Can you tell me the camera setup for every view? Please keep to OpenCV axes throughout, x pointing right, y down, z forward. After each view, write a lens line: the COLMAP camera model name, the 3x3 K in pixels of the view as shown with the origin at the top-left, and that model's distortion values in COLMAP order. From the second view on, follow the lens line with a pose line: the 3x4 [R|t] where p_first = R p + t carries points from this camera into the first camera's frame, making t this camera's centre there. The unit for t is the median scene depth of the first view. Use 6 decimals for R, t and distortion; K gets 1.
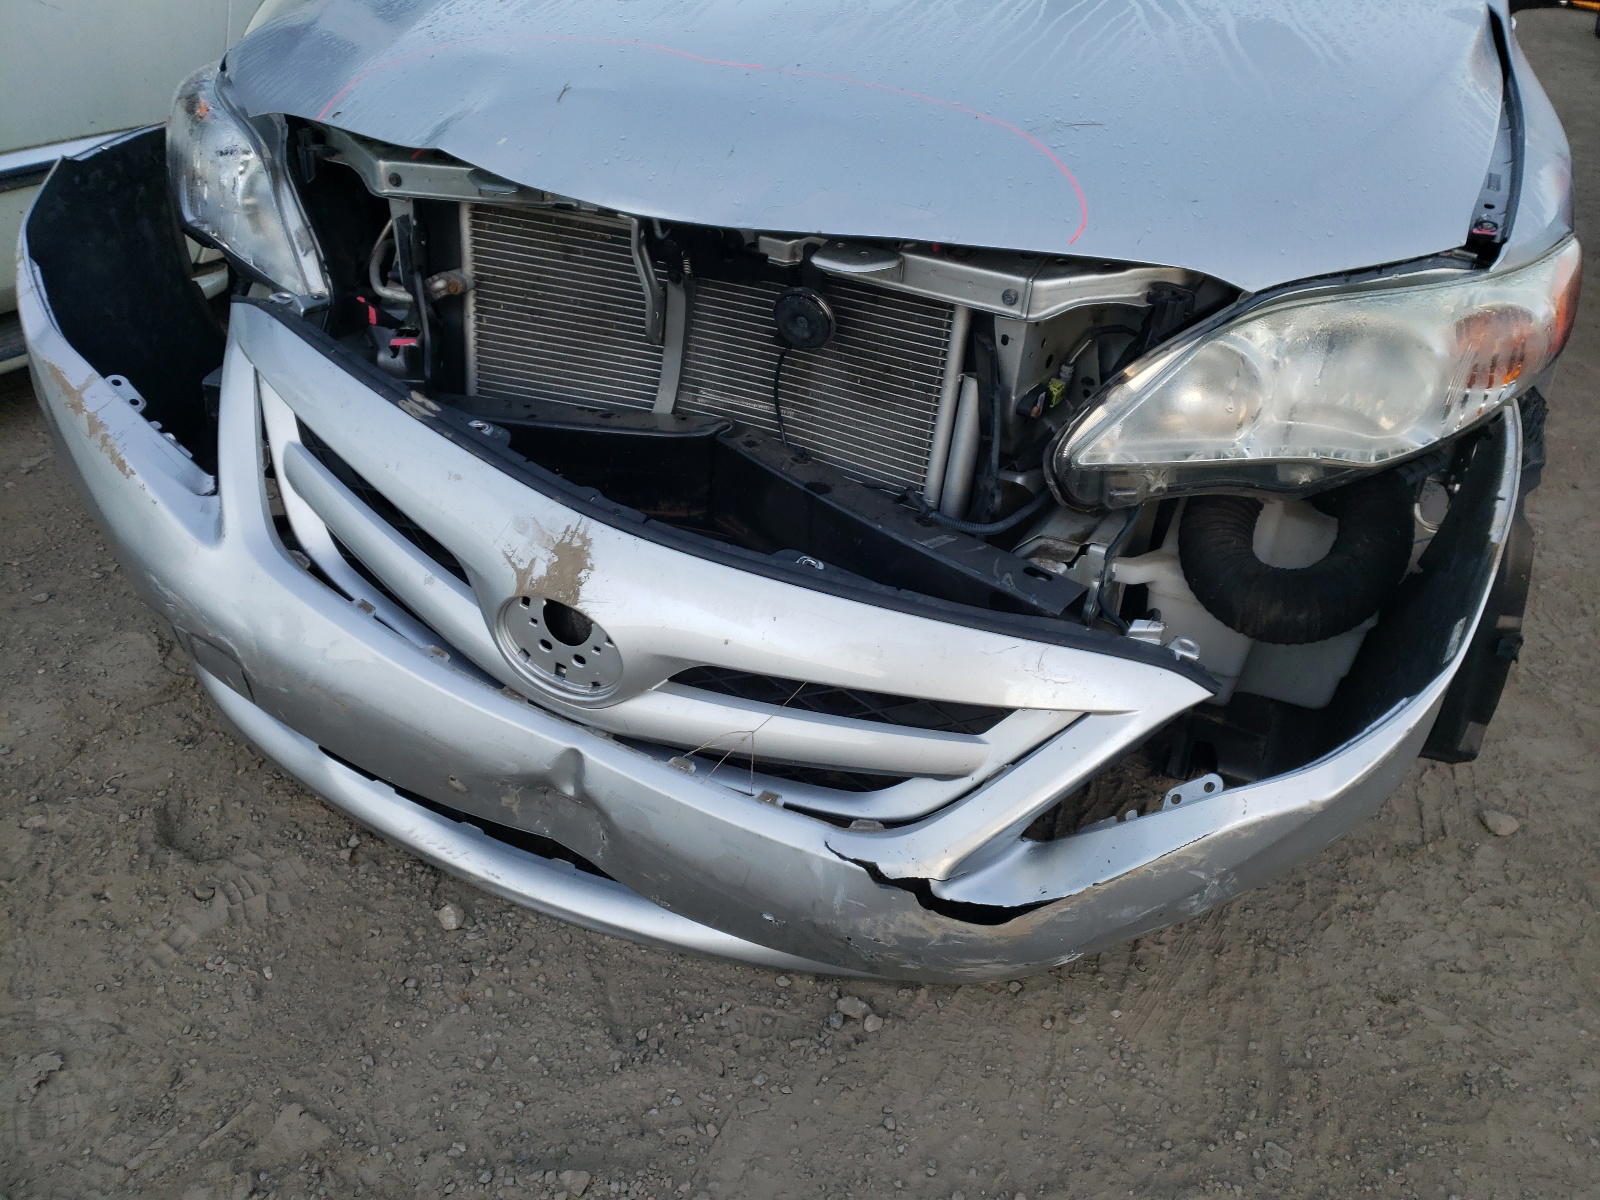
lens RADIAL K [[1222.5, 0, 797.1], [0, 1222.5, 606.0], [0, 0, 1]] dist [-0.002727, 0.001964]
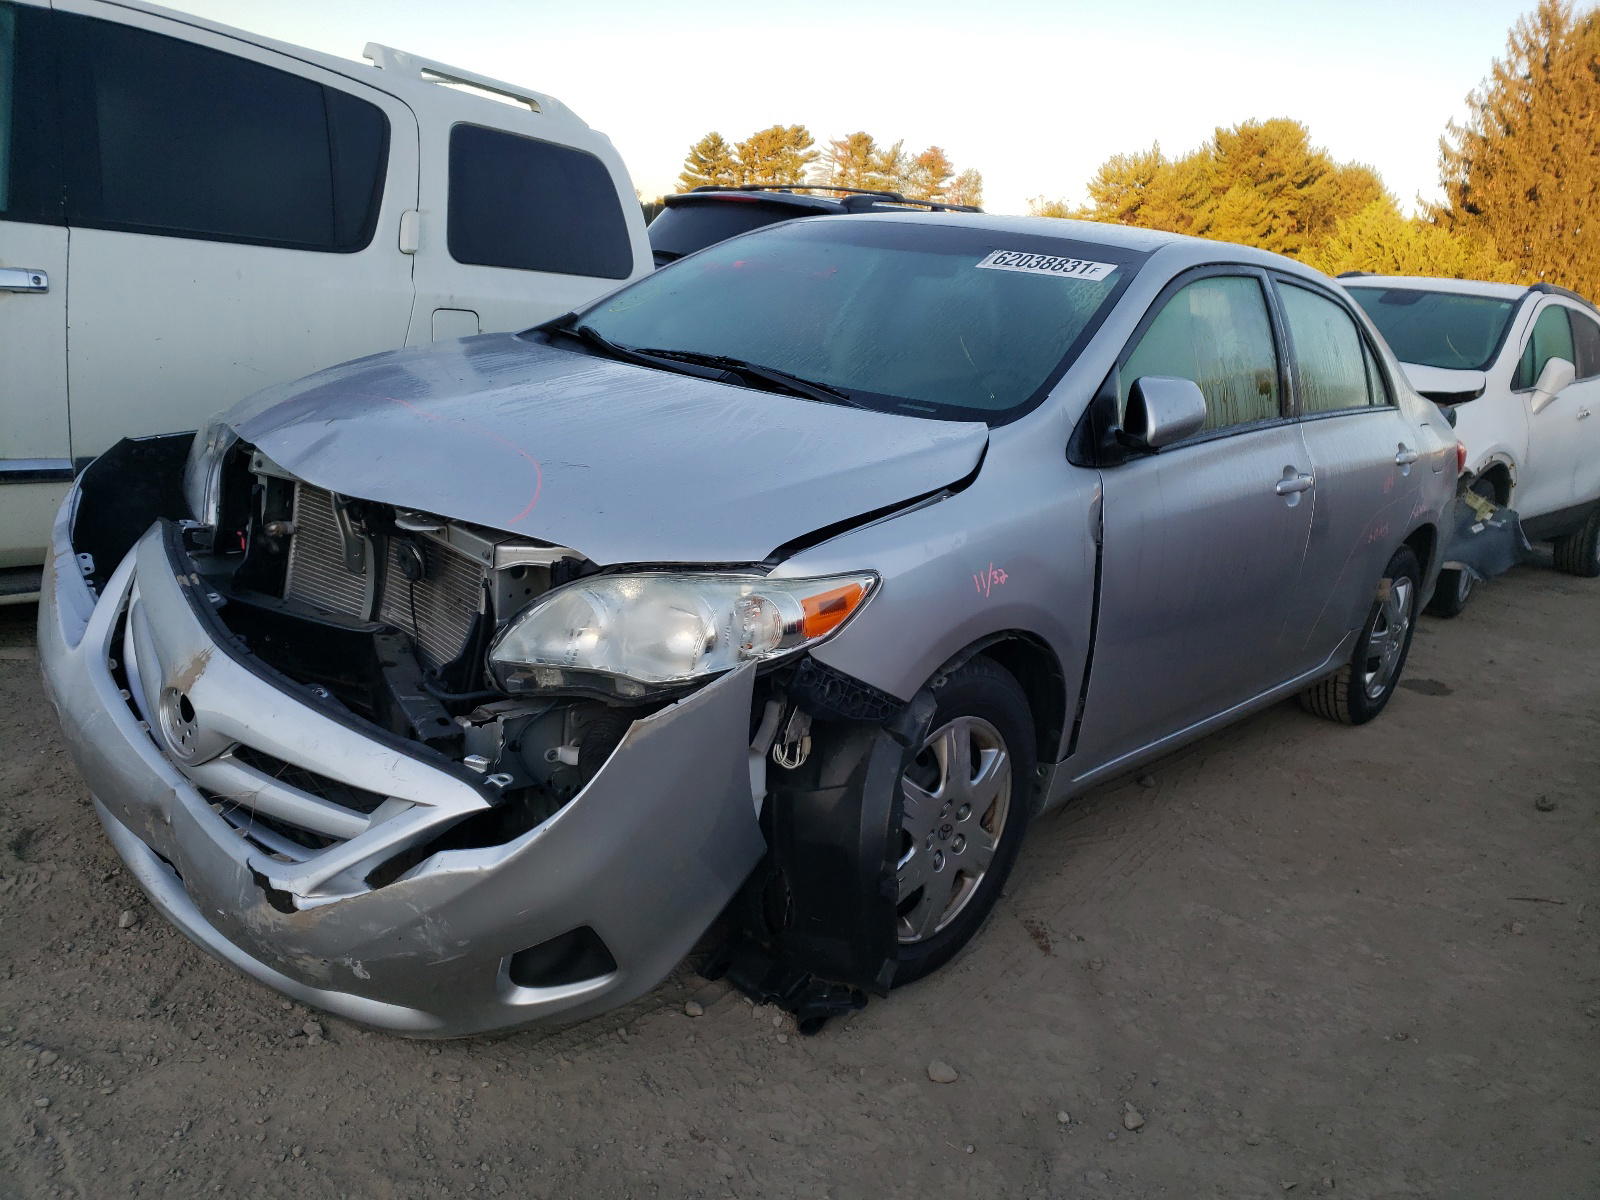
lens RADIAL K [[1222.5, 0, 802.3], [0, 1222.5, 602.8], [0, 0, 1]] dist [-0.002727, 0.001964]
pose [[0.949112, 0.127013, -0.288192, 1.012430], [-0.212498, 0.933649, -0.288346, 0.174542], [0.232447, 0.334913, 0.913128, -0.331112]]
